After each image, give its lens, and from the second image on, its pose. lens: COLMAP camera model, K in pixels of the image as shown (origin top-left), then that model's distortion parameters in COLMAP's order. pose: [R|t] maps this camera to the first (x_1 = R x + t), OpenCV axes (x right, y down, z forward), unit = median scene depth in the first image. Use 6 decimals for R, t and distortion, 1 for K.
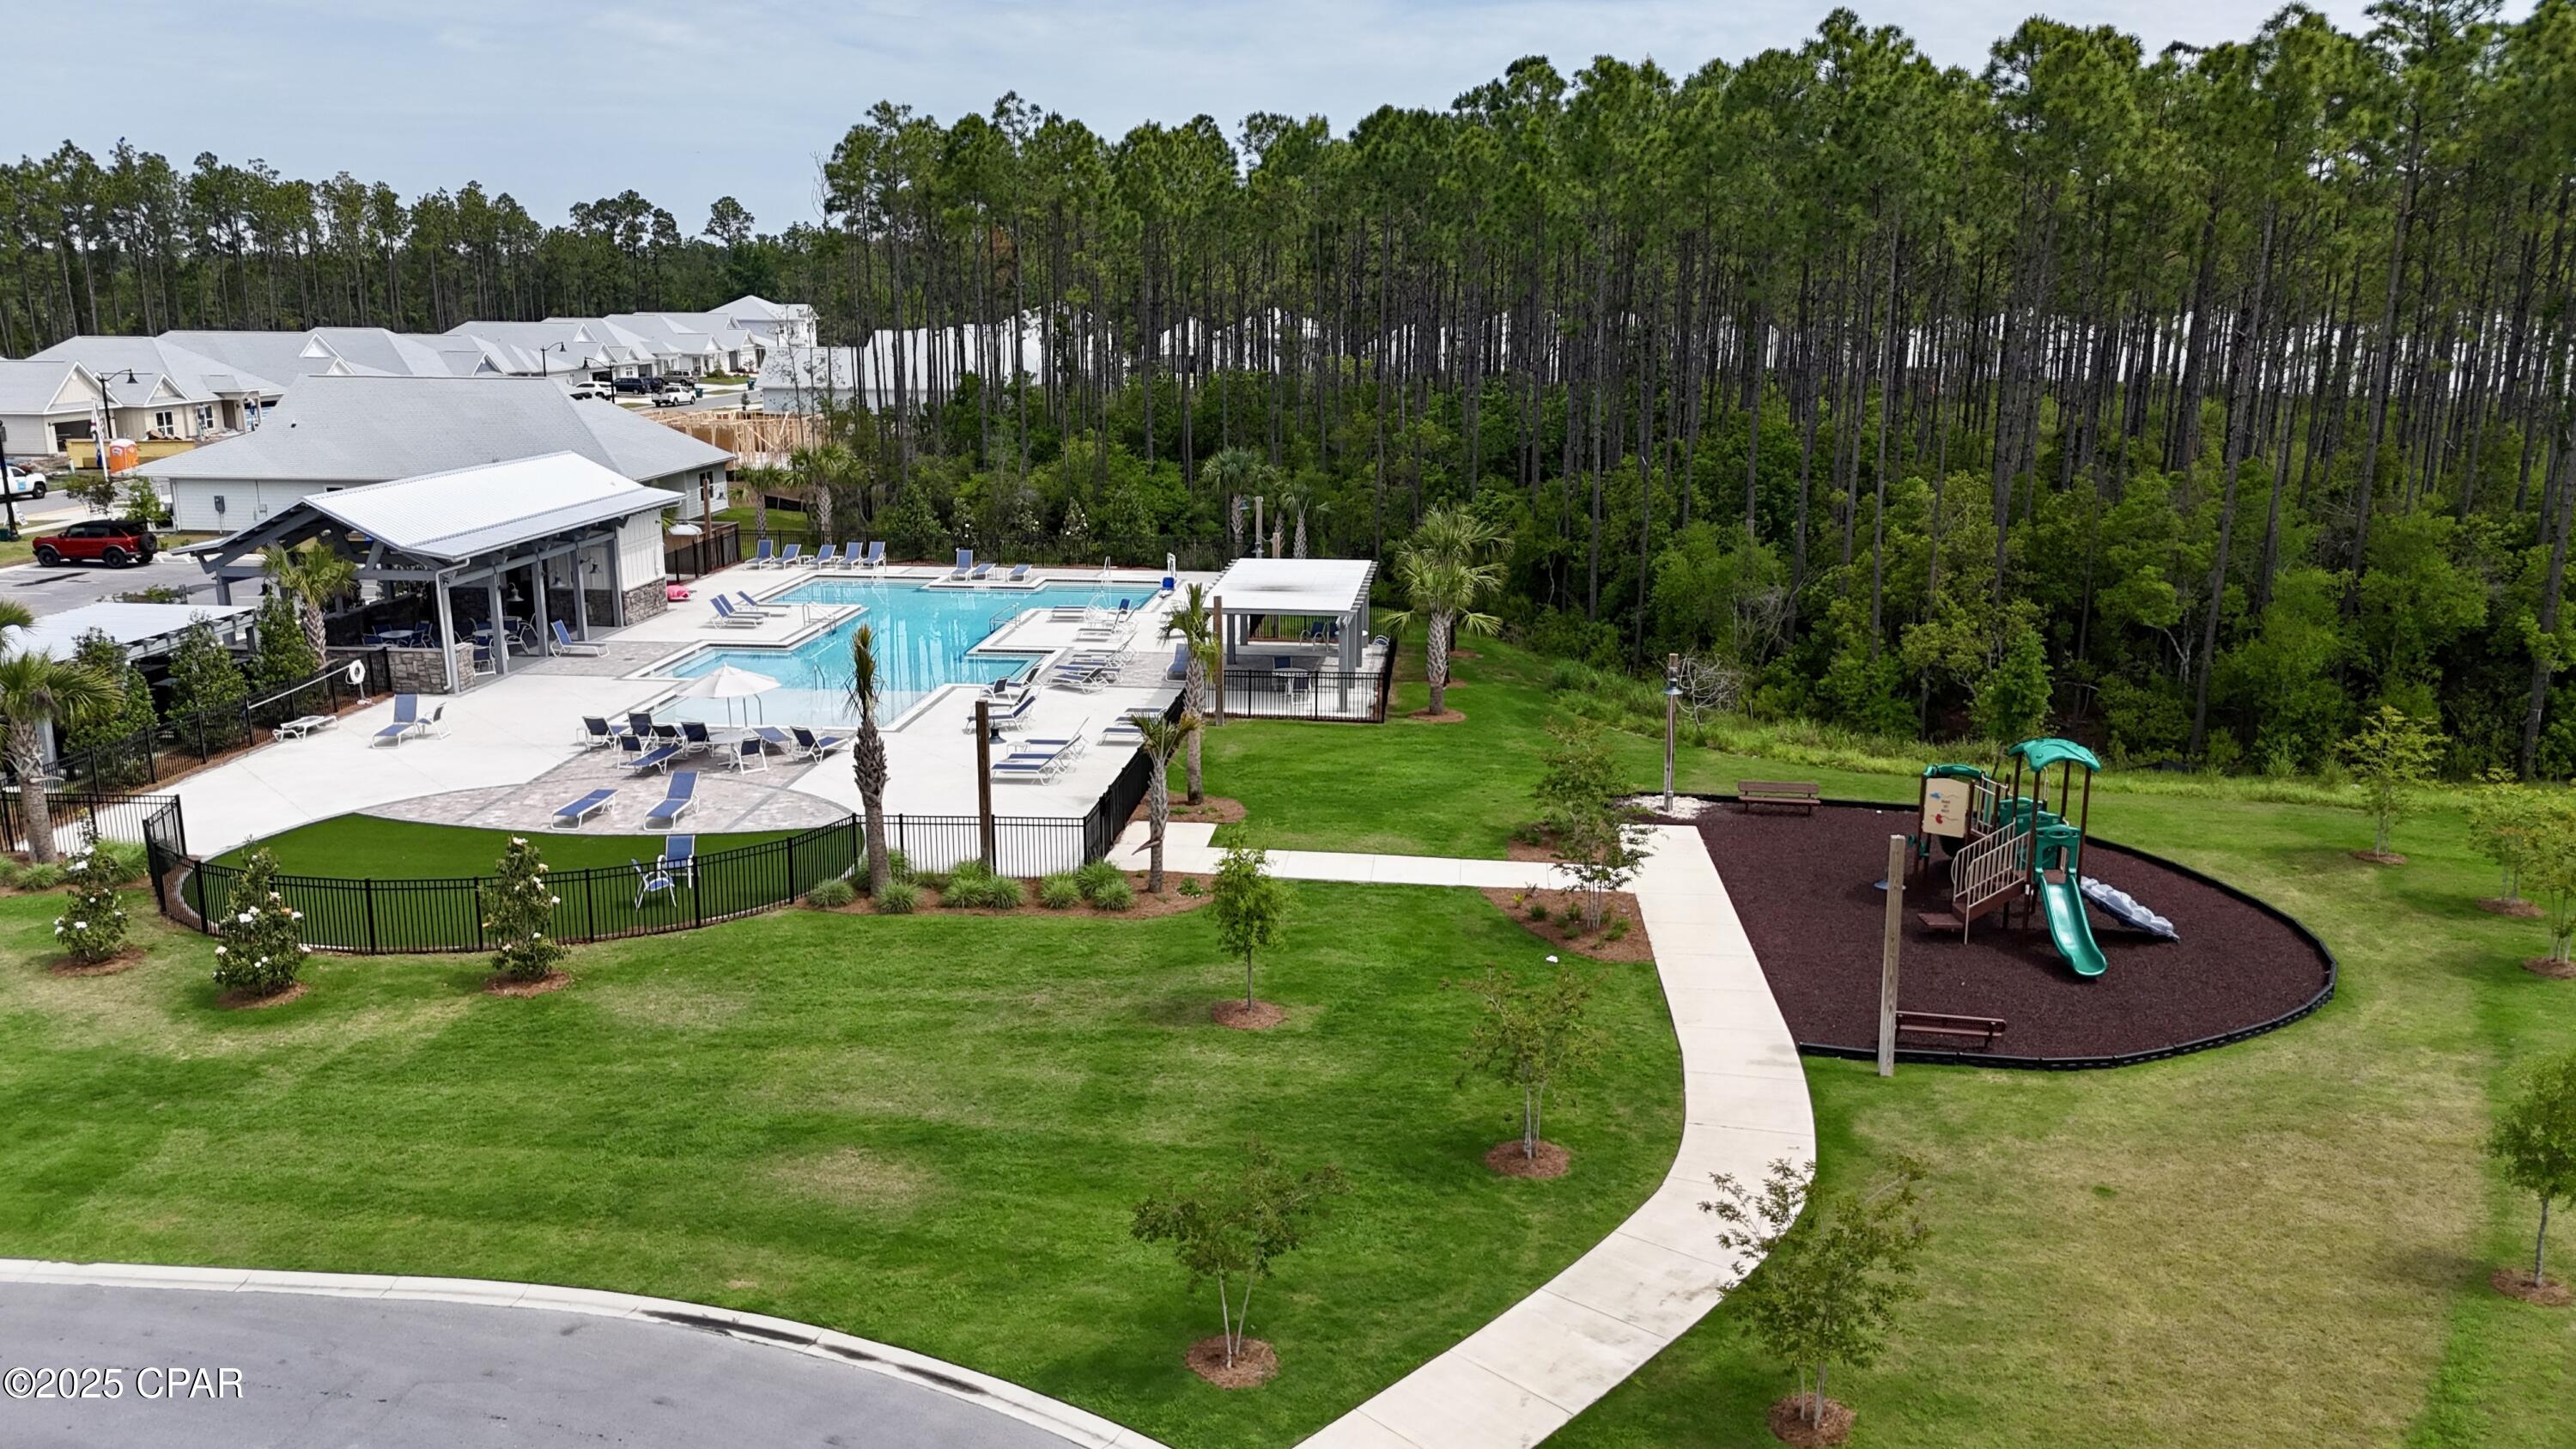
lens RADIAL K [[1930.7, 0, 1292.7], [0, 1930.7, 747.0], [0, 0, 1]] dist [0.050825, -0.014722]
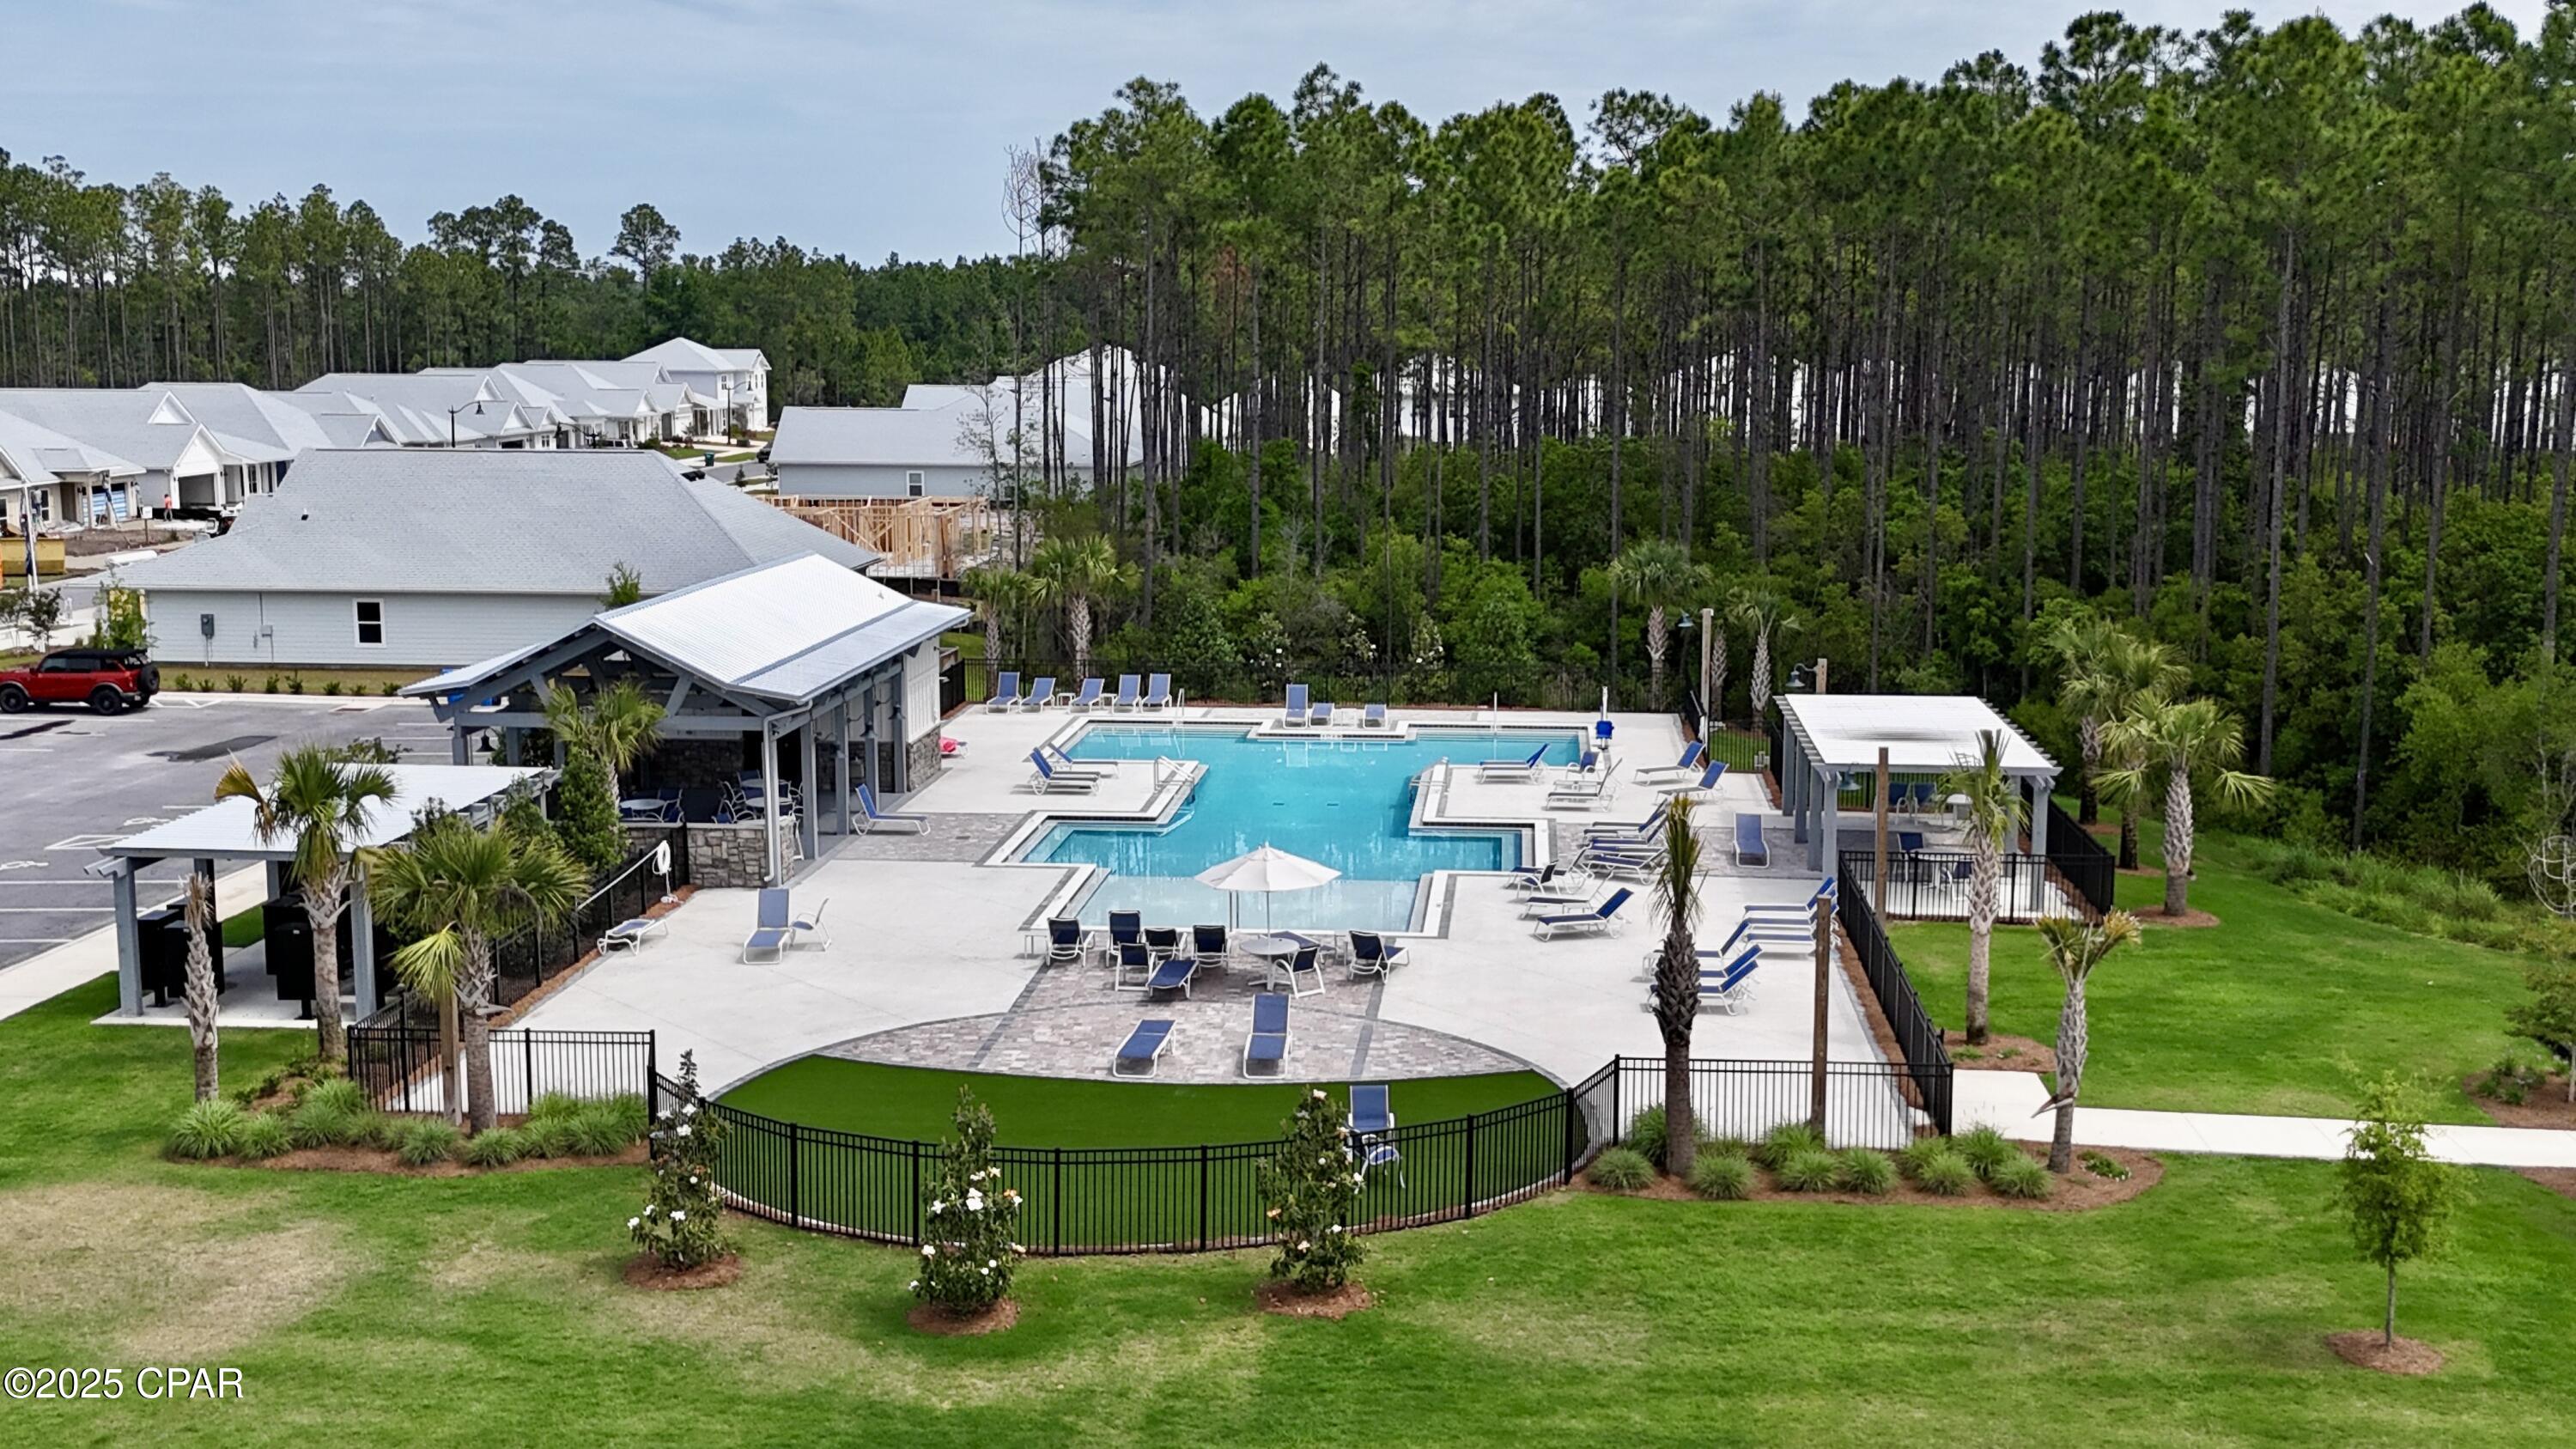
lens RADIAL K [[2696.8, 0, 1291.9], [0, 2696.8, 715.0], [0, 0, 1]] dist [0.080051, 0.000000]
pose [[0.999997, -0.001631, -0.002036, -0.178416], [0.001444, 0.996033, -0.088967, -0.001057], [0.002173, 0.088964, 0.996032, 0.000149]]
